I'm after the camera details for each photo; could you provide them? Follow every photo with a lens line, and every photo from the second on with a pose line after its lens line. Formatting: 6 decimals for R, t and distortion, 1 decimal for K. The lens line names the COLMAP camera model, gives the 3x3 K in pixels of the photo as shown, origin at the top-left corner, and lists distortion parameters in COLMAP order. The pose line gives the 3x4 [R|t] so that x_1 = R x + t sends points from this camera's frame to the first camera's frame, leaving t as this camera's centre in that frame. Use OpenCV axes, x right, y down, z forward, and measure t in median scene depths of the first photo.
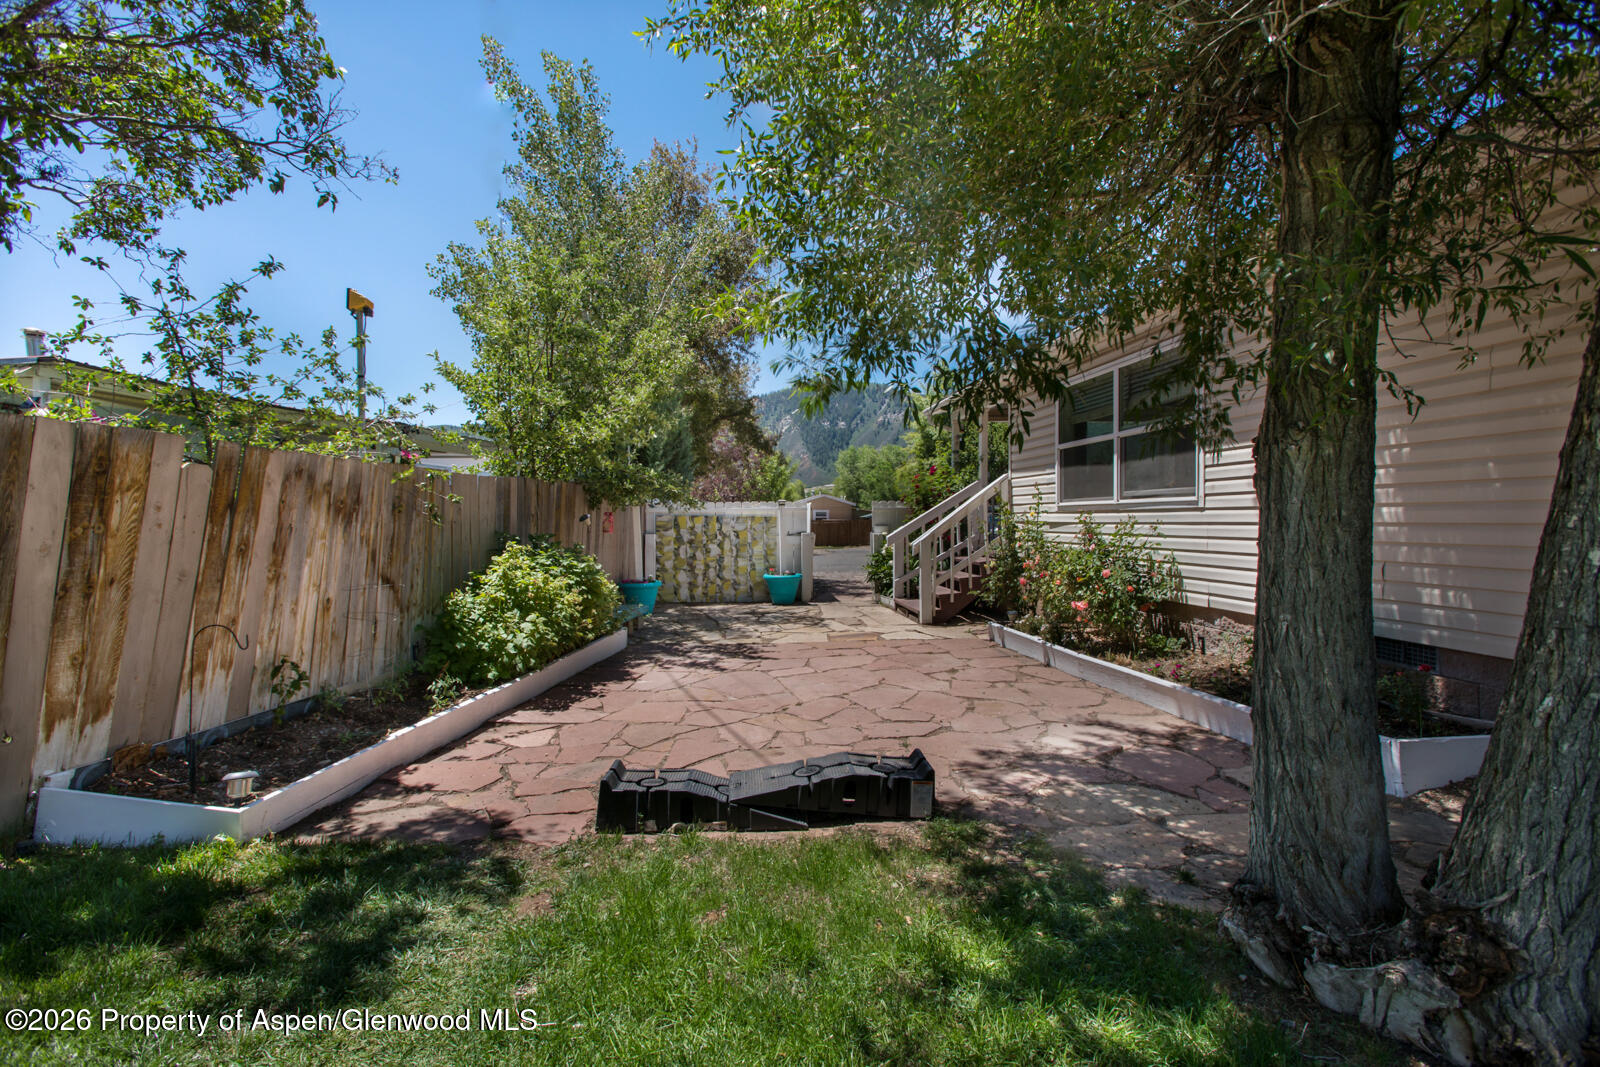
lens RADIAL K [[727.8, 0, 792.4], [0, 727.8, 535.1], [0, 0, 1]] dist [-0.028264, 0.025672]
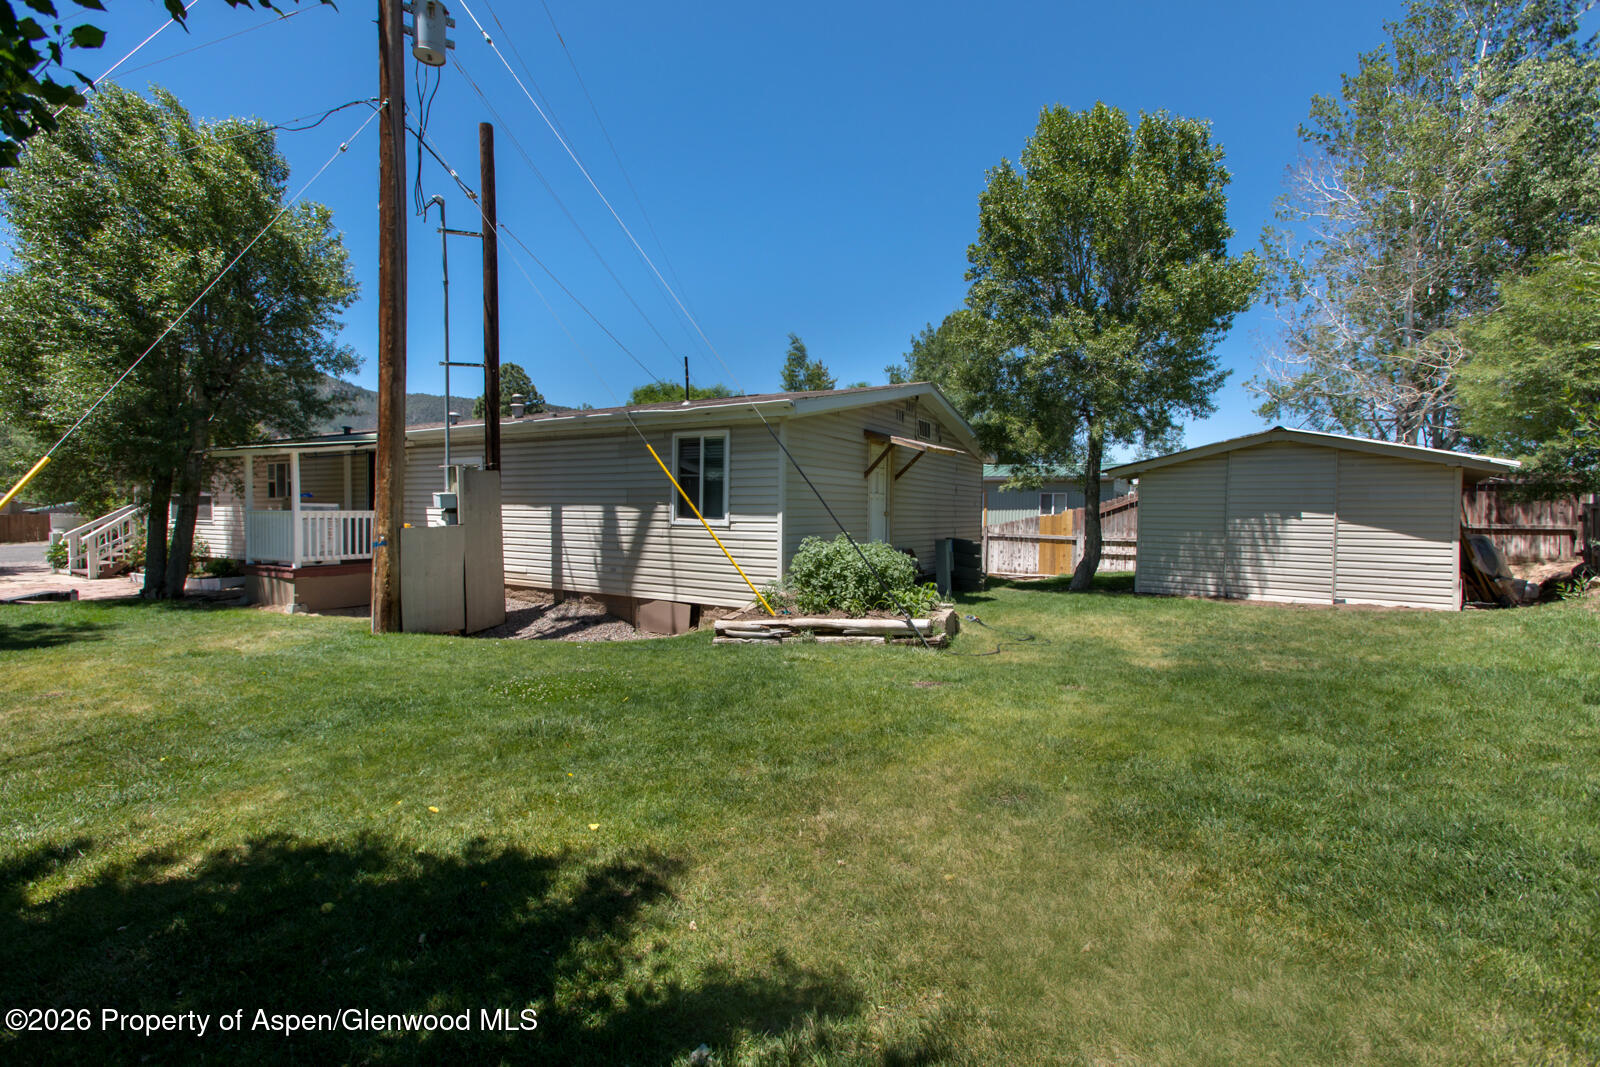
lens RADIAL K [[727.8, 0, 792.4], [0, 727.8, 535.1], [0, 0, 1]] dist [-0.028264, 0.025672]
pose [[0.606585, -0.053029, 0.793248, -0.226257], [0.015400, 0.998370, 0.054965, -0.080737], [-0.794869, -0.021125, 0.606413, -1.745964]]
